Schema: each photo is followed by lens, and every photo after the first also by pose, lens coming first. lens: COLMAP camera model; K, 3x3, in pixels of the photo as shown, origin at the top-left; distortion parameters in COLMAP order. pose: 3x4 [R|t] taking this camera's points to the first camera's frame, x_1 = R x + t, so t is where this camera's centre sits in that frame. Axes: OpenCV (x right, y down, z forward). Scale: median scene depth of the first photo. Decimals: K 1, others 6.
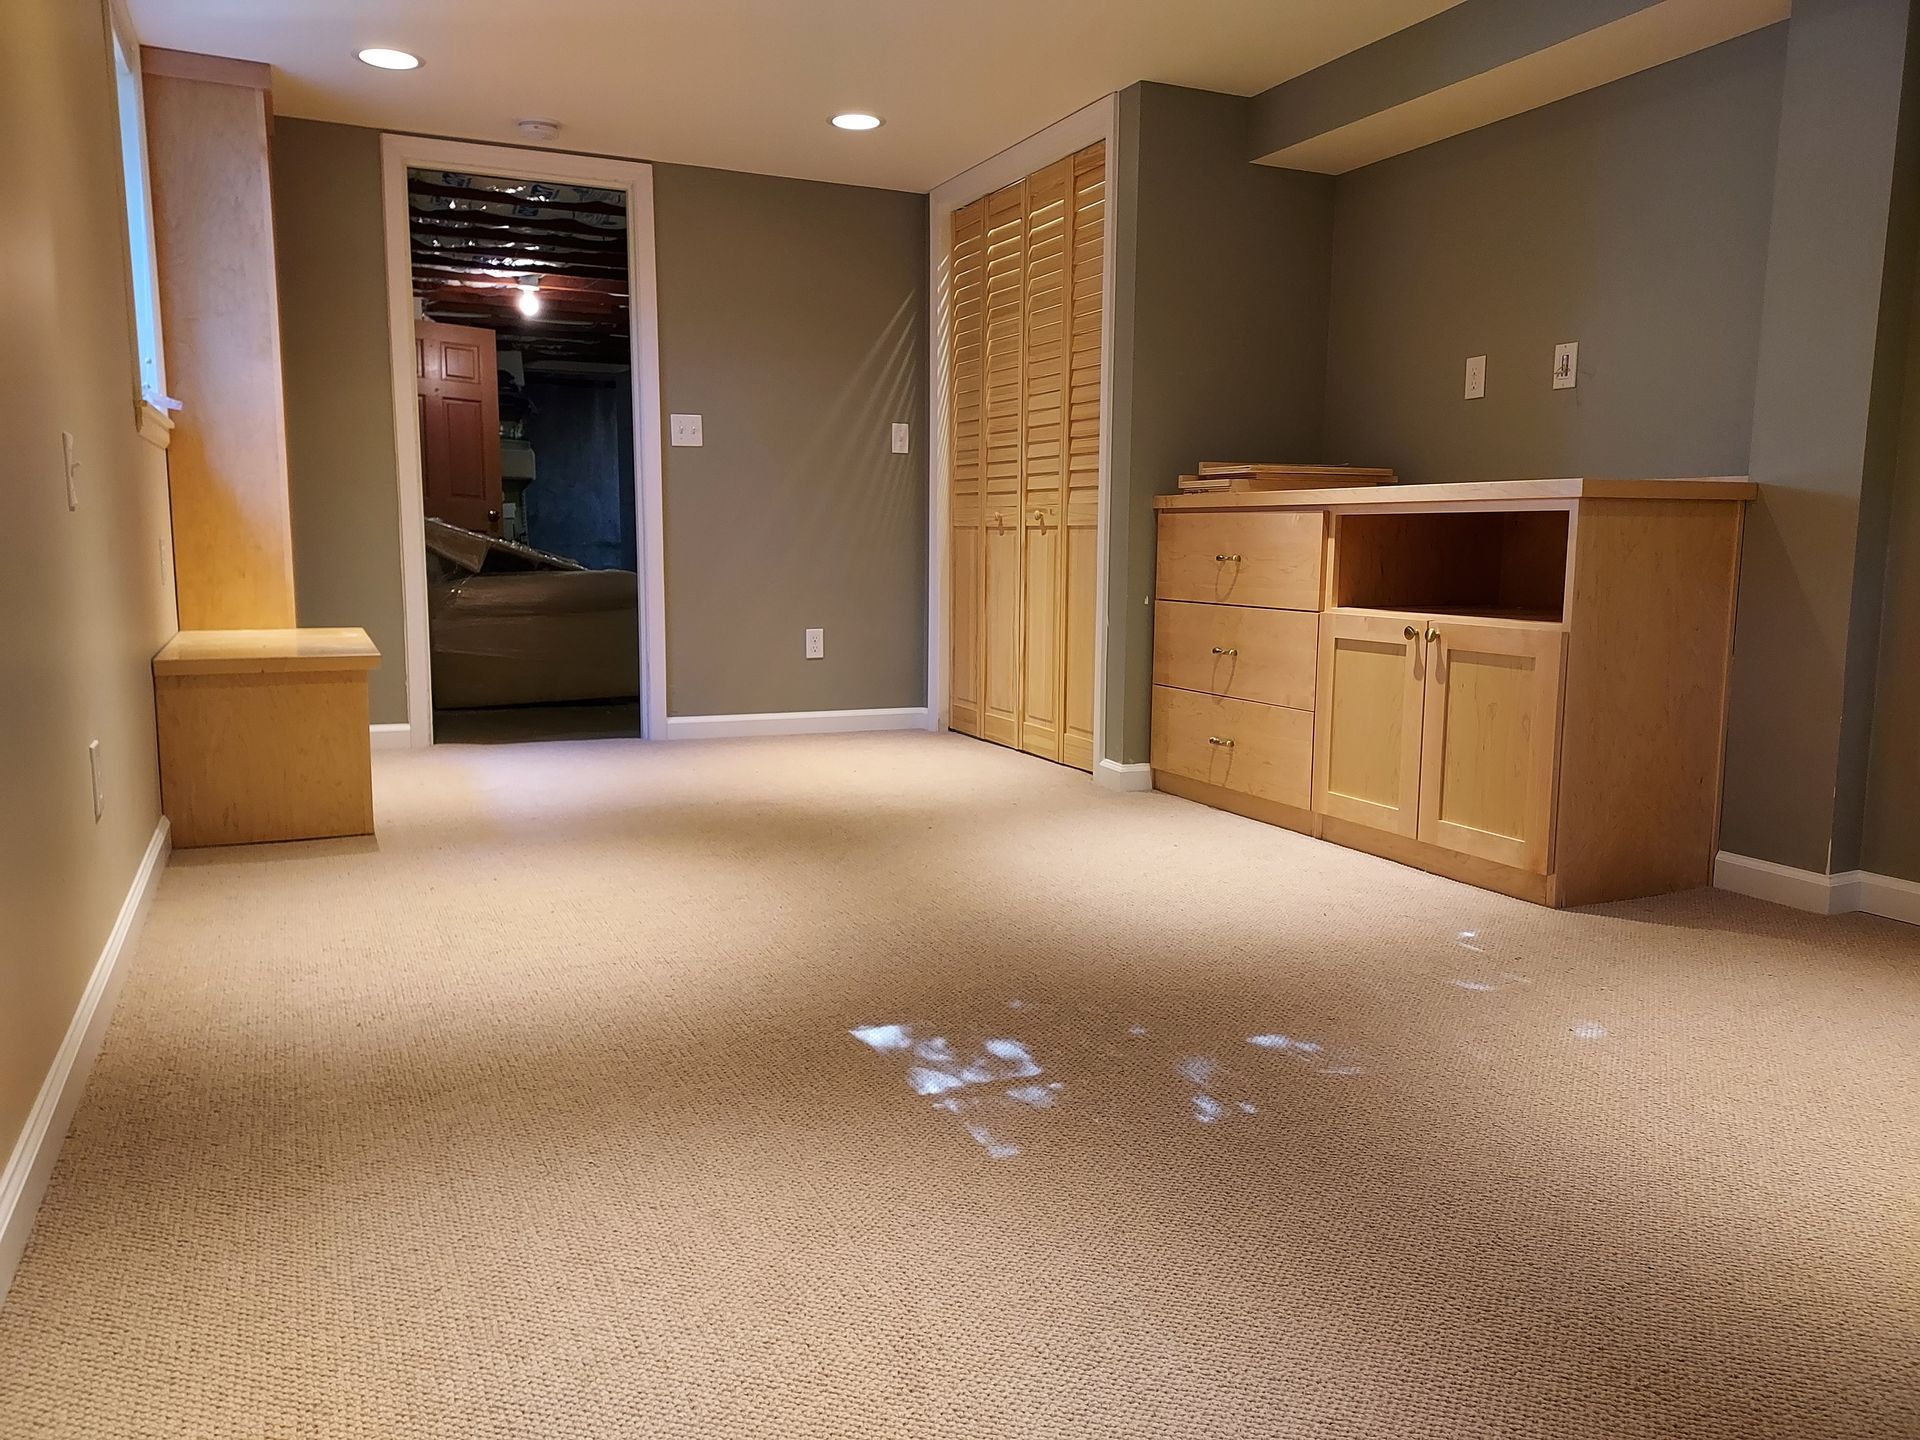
lens RADIAL K [[1435.1, 0, 958.8], [0, 1435.1, 717.6], [0, 0, 1]] dist [0.029188, -0.010304]
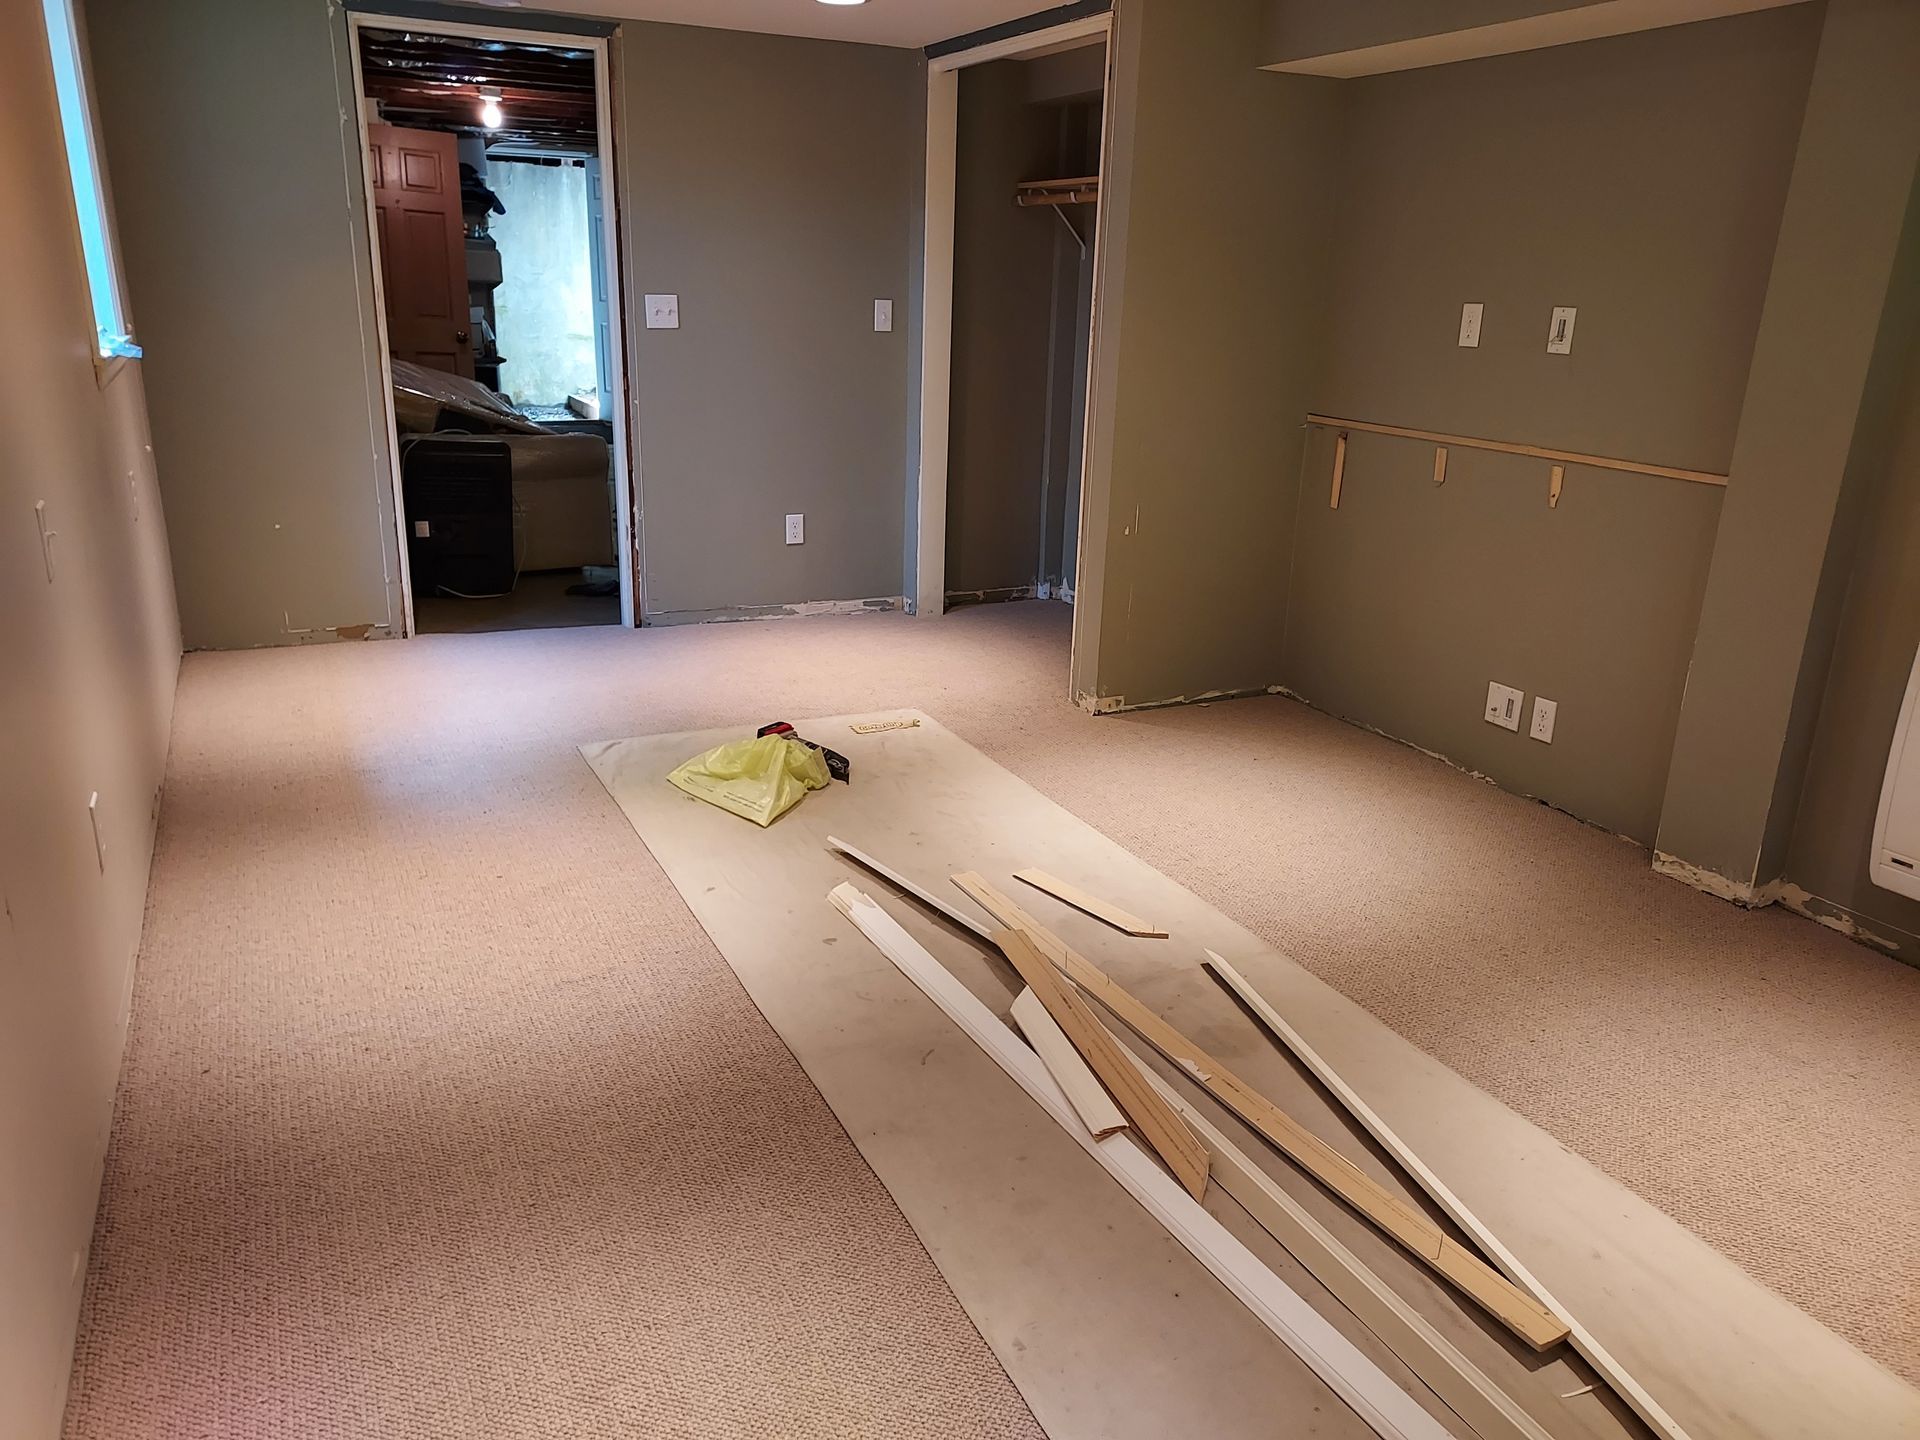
lens RADIAL K [[1429.6, 0, 959.9], [0, 1429.6, 722.8], [0, 0, 1]] dist [0.026577, -0.000732]
pose [[0.999587, 0.022429, 0.017977, -0.000629], [-0.025352, 0.982662, 0.183667, -0.242642], [-0.013546, -0.184047, 0.982824, -0.007395]]
